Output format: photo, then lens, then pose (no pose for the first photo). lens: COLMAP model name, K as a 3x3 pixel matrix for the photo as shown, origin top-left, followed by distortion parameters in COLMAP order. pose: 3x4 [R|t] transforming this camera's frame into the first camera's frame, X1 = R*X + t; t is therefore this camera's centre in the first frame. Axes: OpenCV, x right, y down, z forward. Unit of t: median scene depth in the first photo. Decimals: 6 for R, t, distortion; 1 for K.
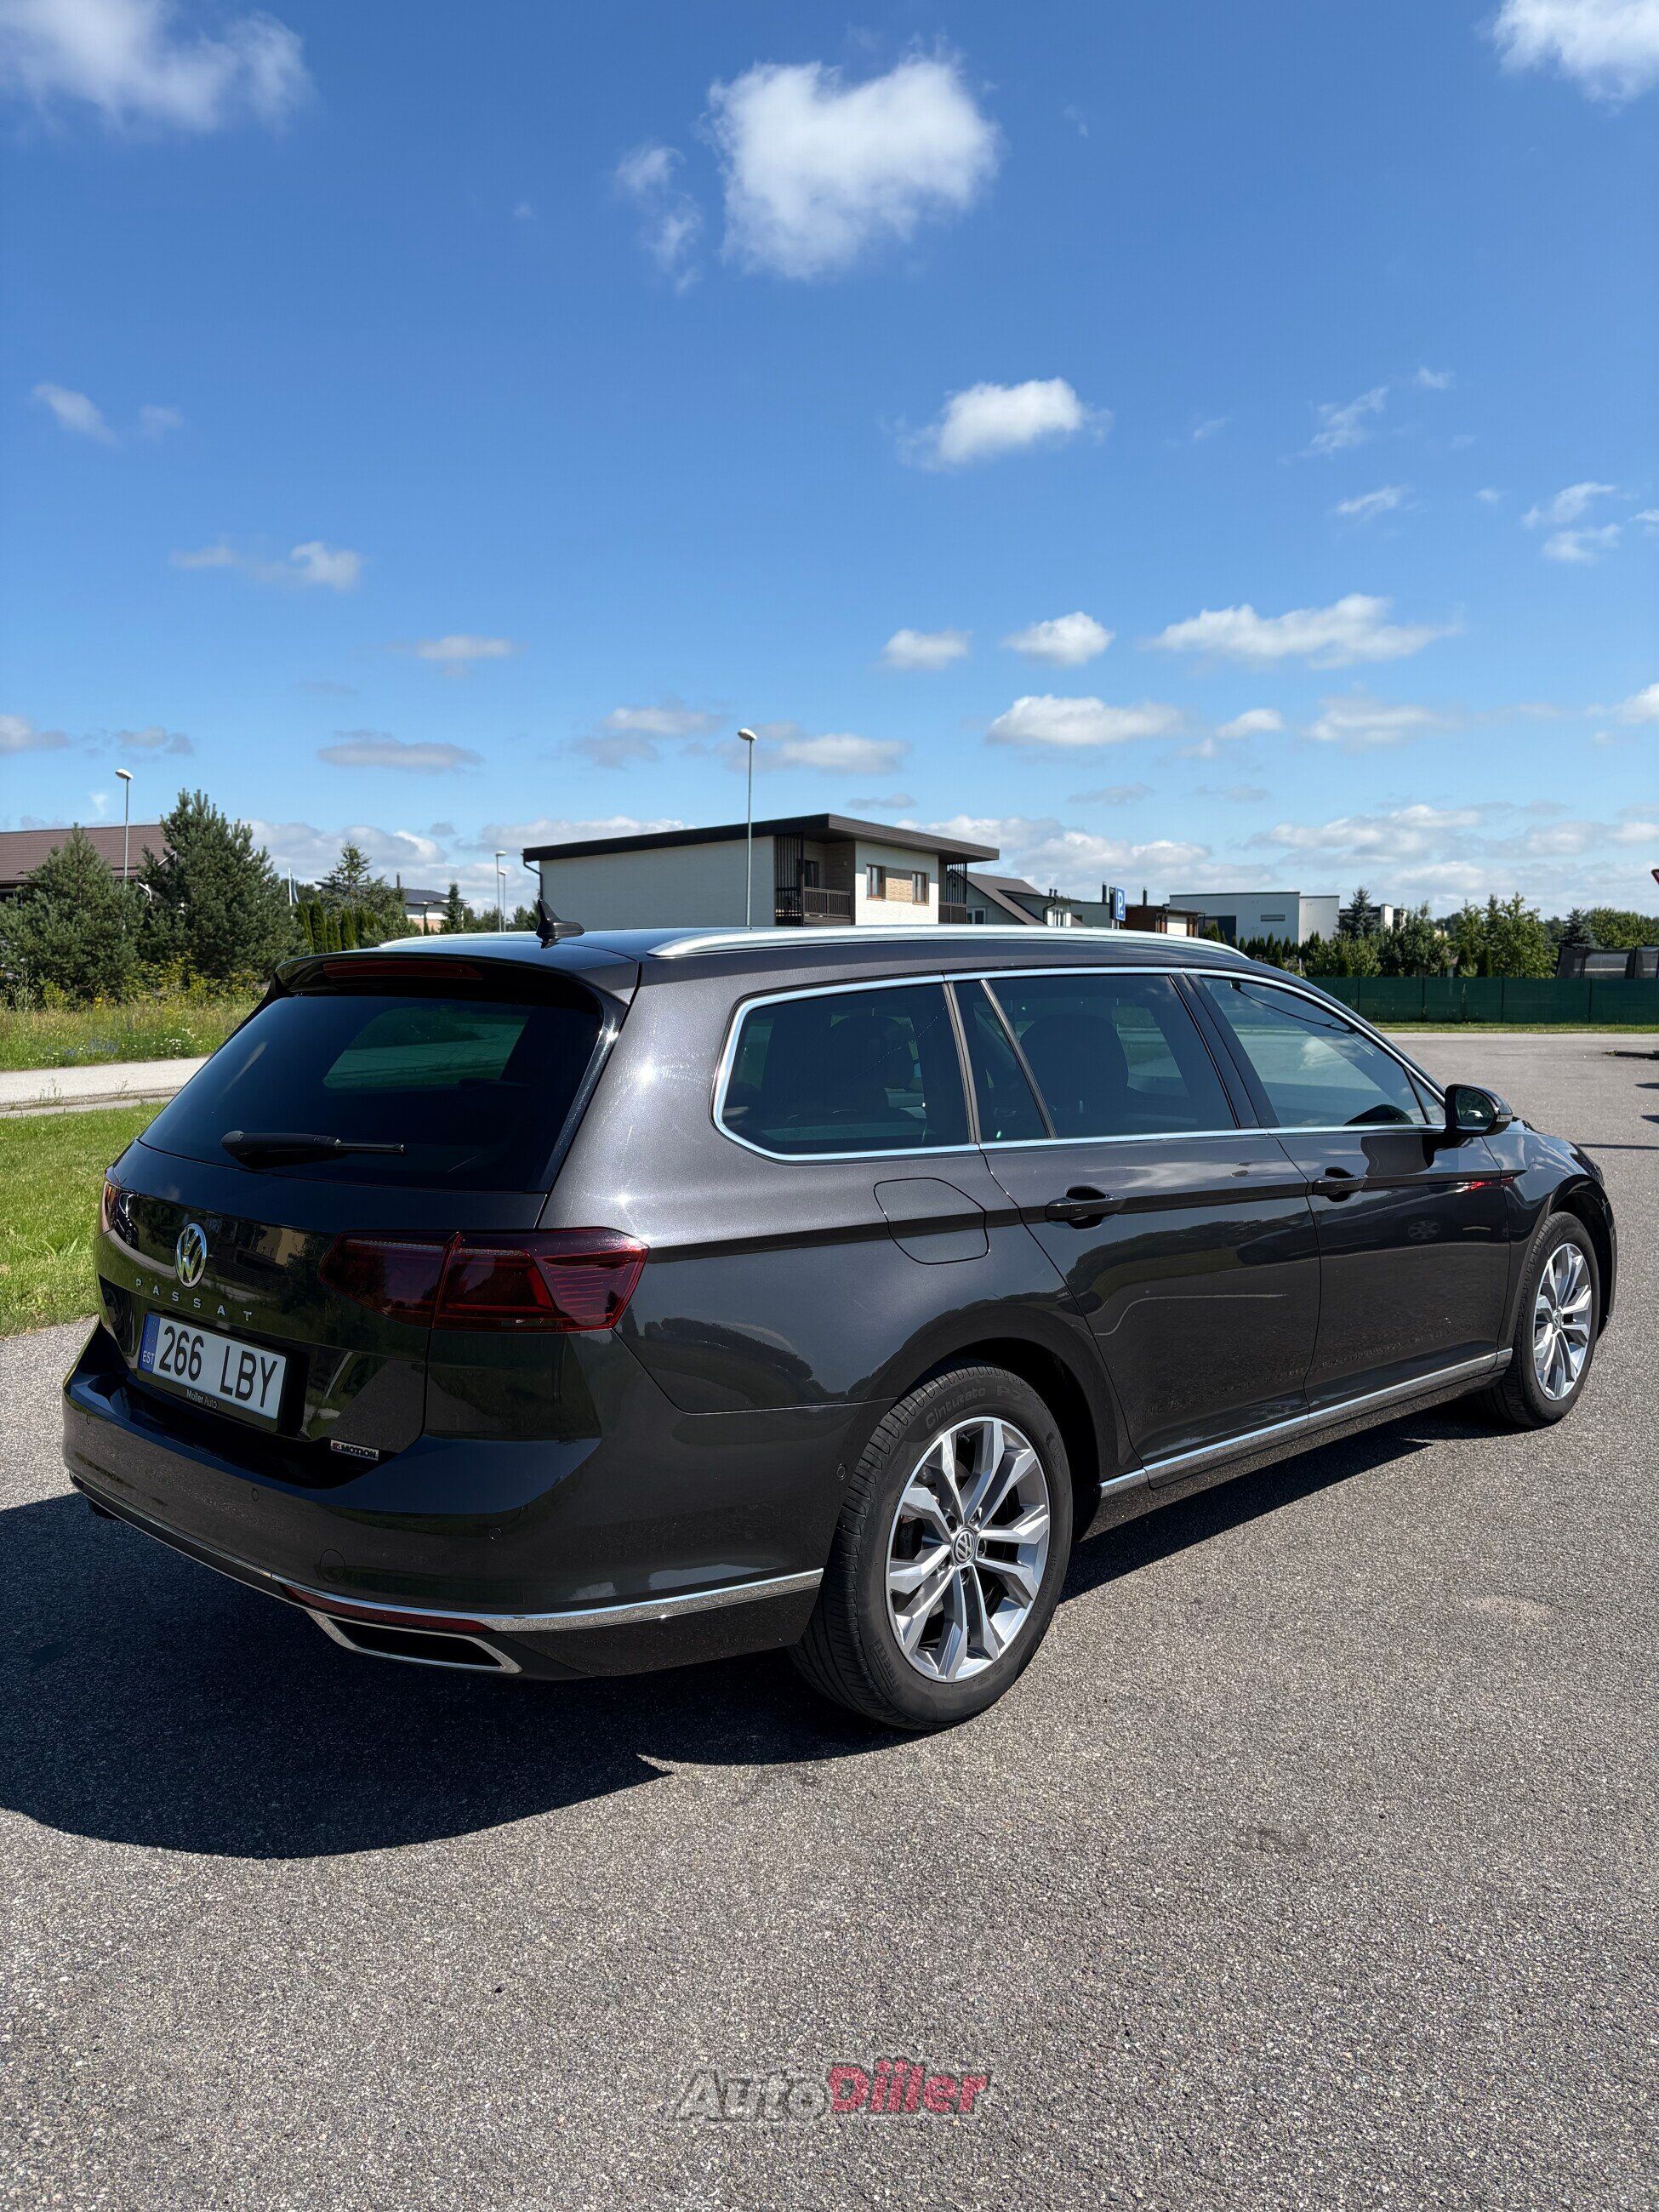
lens RADIAL K [[1692.3, 0, 816.5], [0, 1692.3, 1123.2], [0, 0, 1]] dist [0.004903, 0.015454]
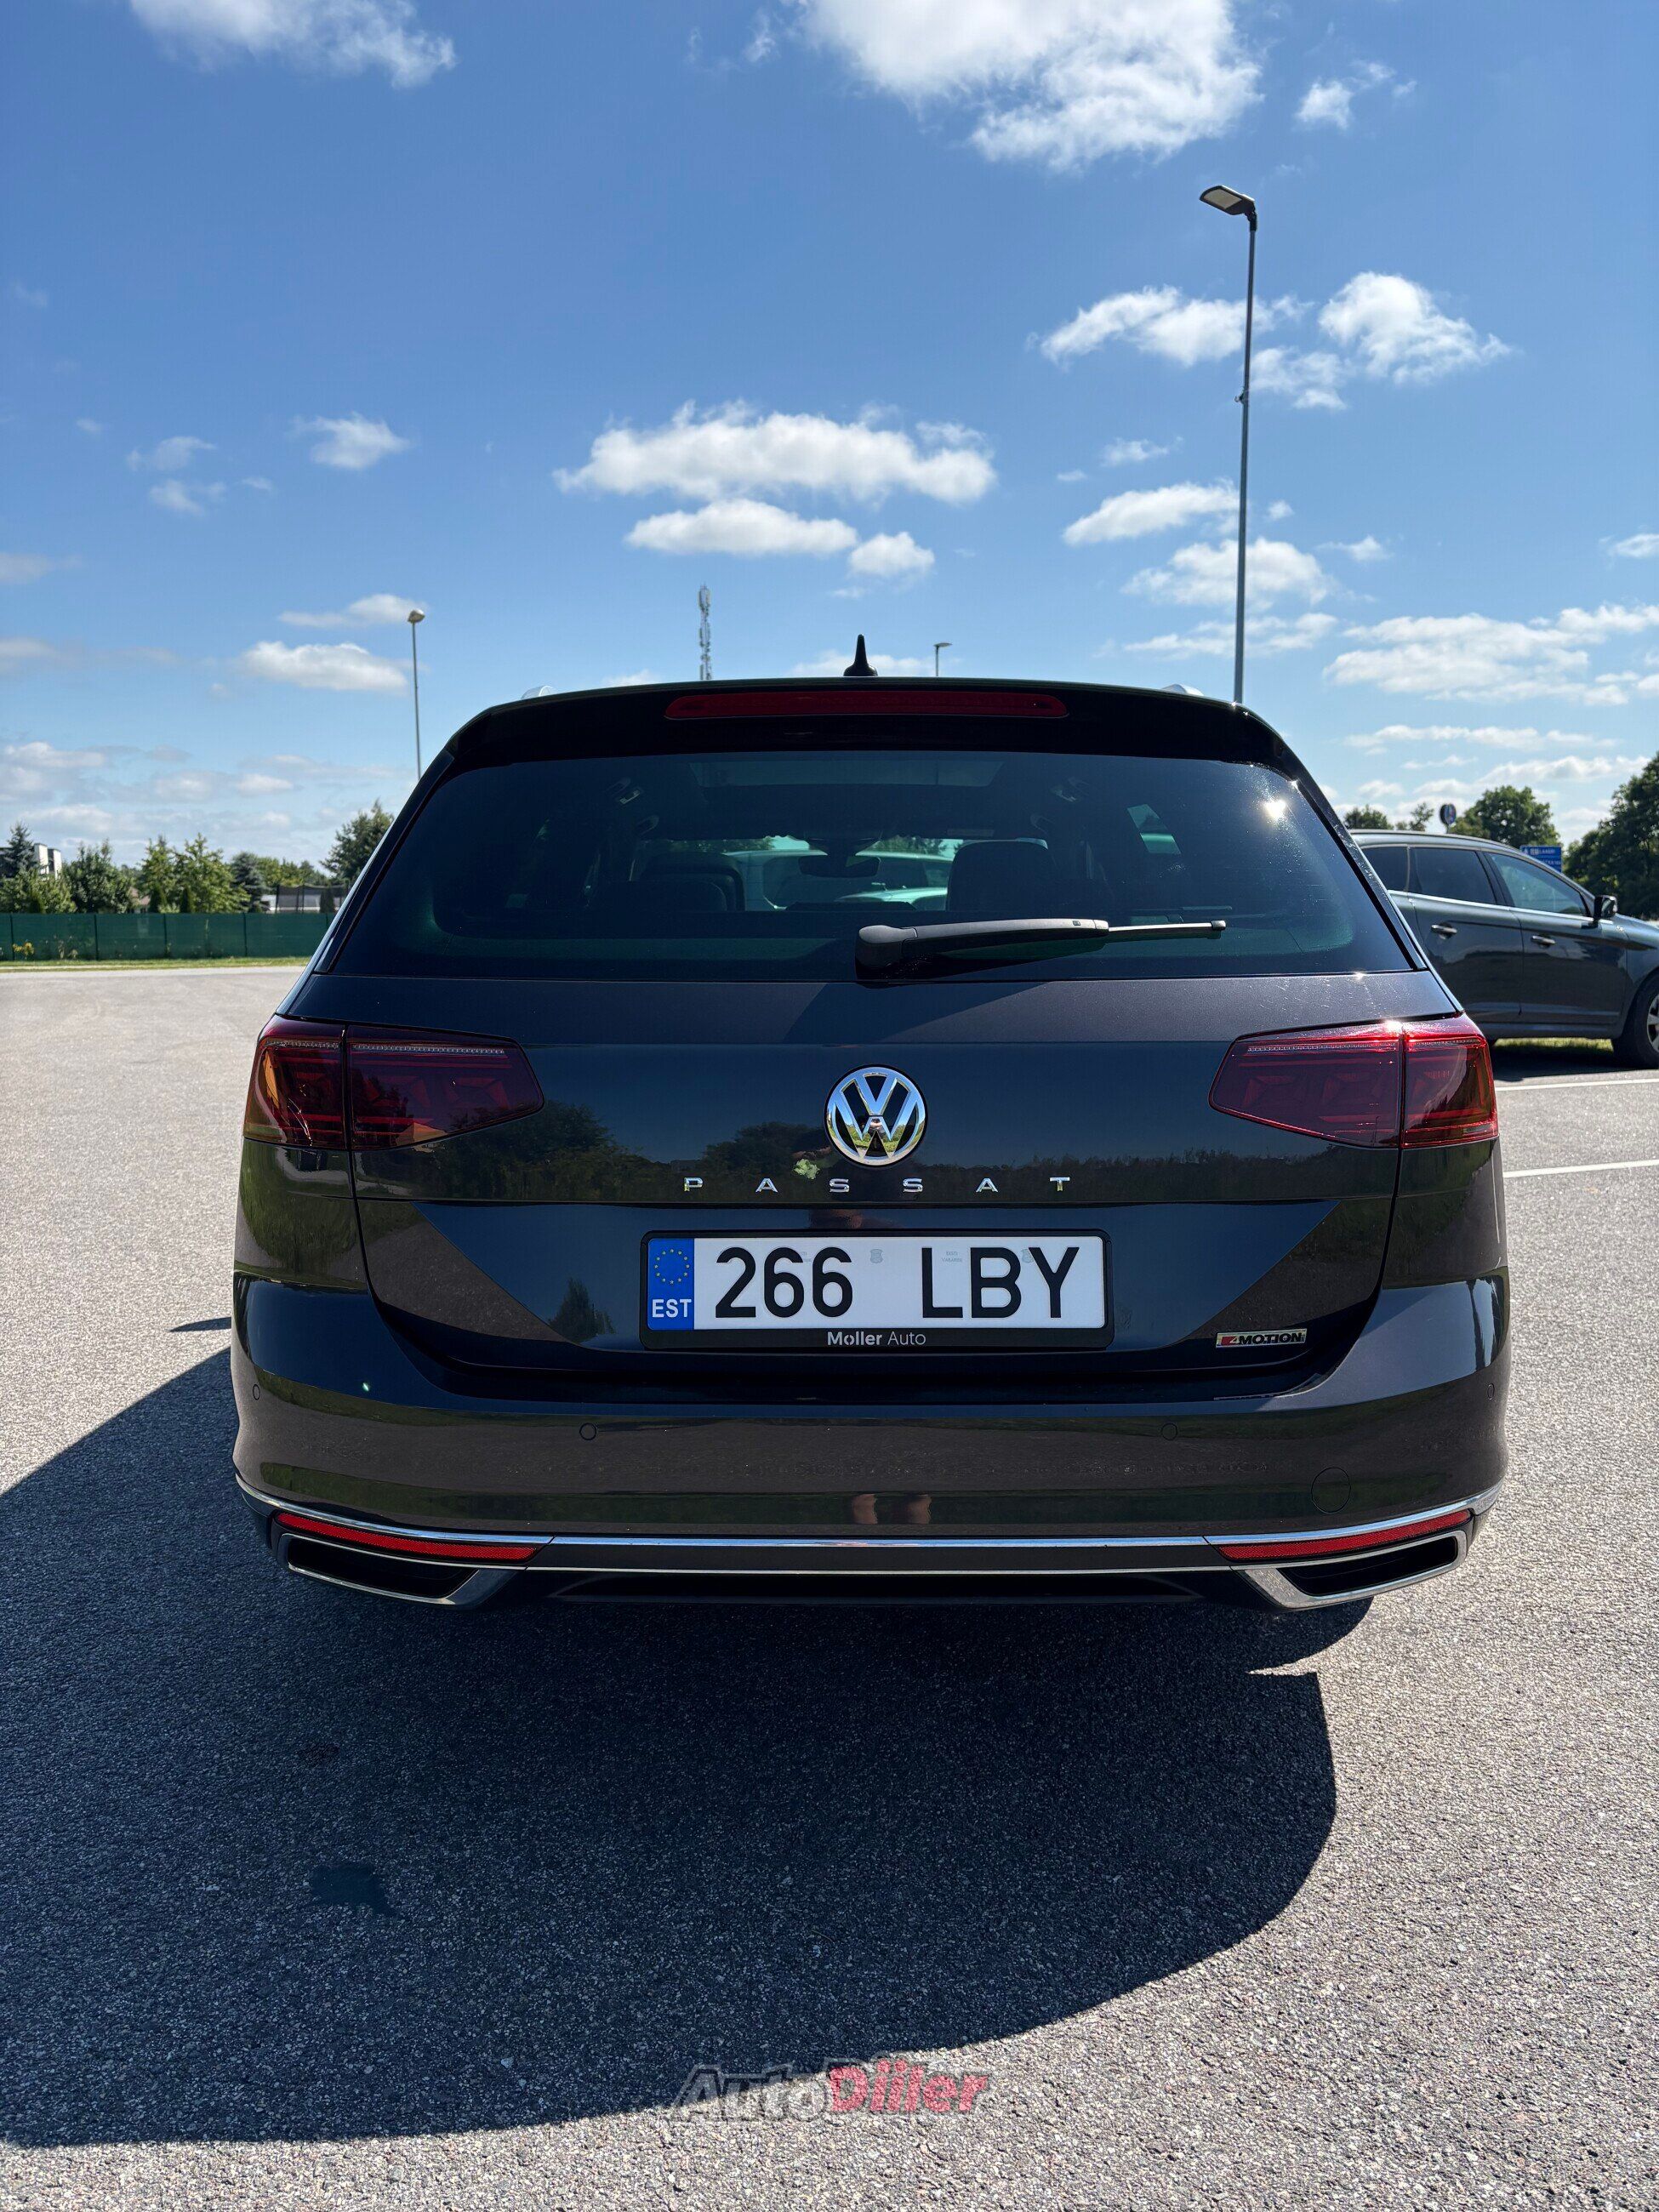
lens RADIAL K [[1692.3, 0, 820.1], [0, 1692.3, 1101.5], [0, 0, 1]] dist [0.004903, 0.015454]
pose [[0.722455, -0.080029, 0.686771, -0.785161], [0.066629, 0.996714, 0.046057, 0.039438], [-0.688200, 0.012485, 0.725414, 0.522927]]
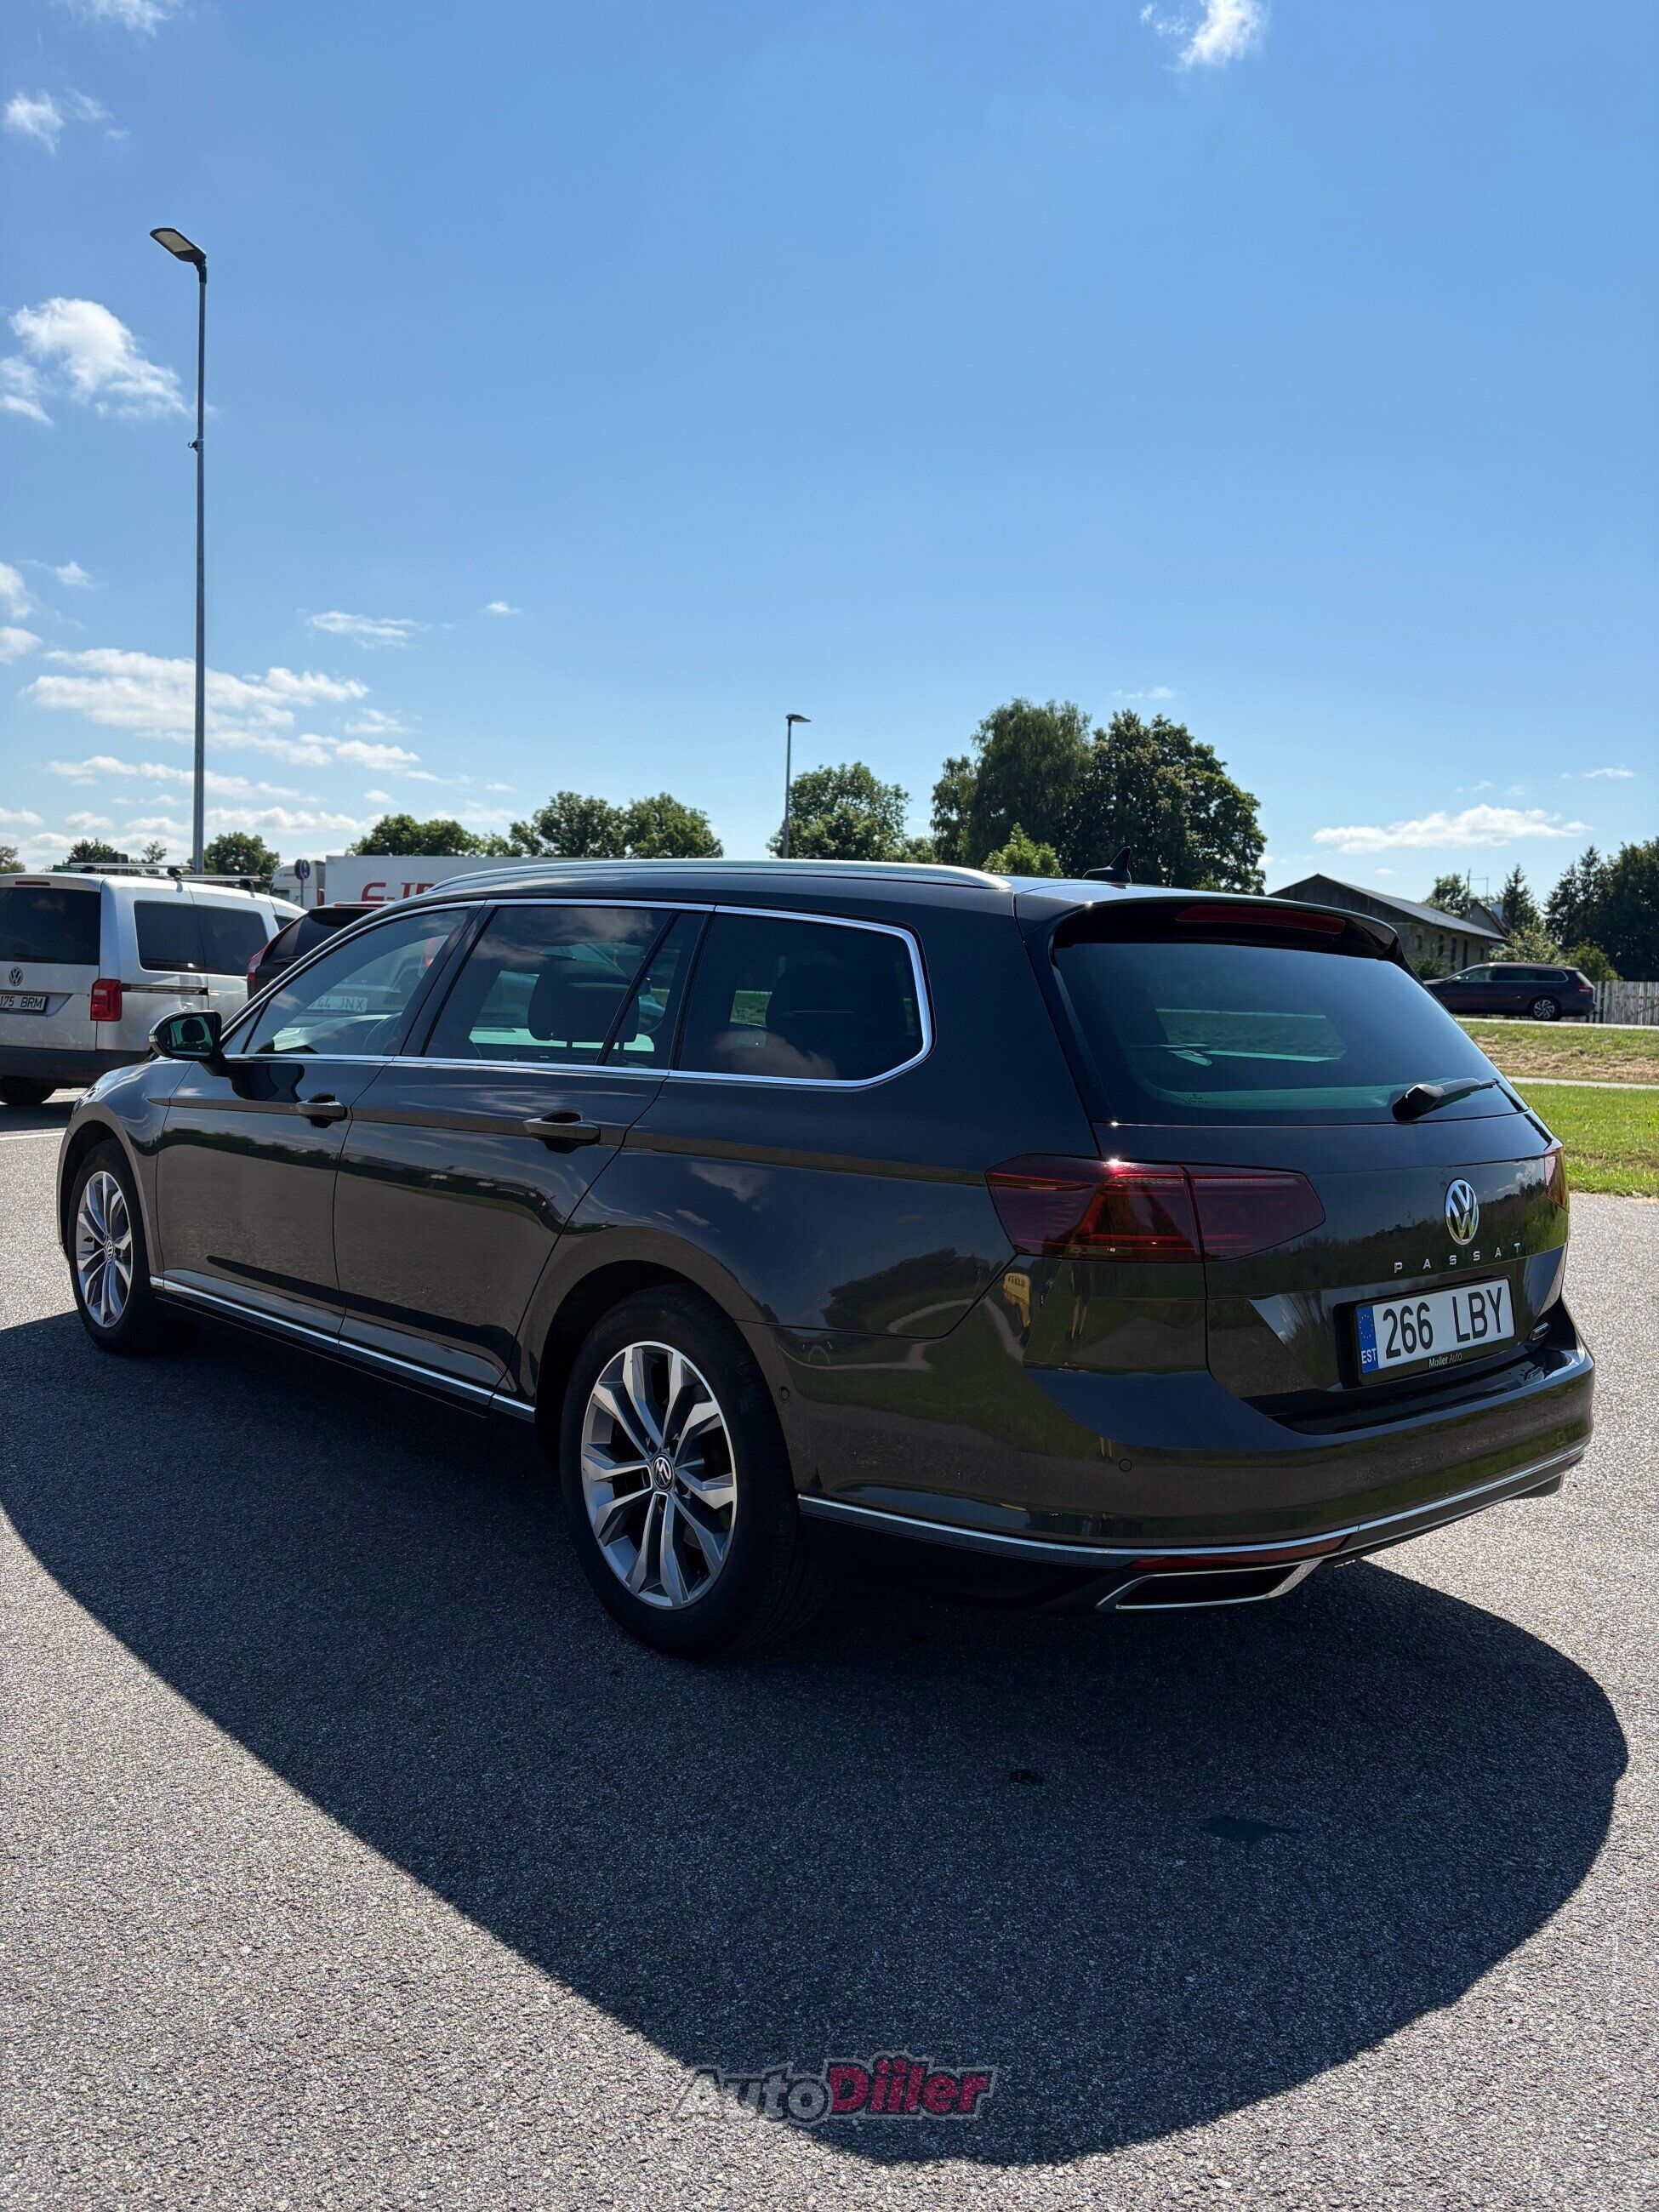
lens RADIAL K [[1692.3, 0, 820.2], [0, 1692.3, 1085.5], [0, 0, 1]] dist [0.004903, 0.015454]
pose [[0.052938, -0.064398, 0.996519, -1.277621], [0.047140, 0.996967, 0.061923, -0.066155], [-0.997485, 0.043698, 0.055813, 1.243957]]
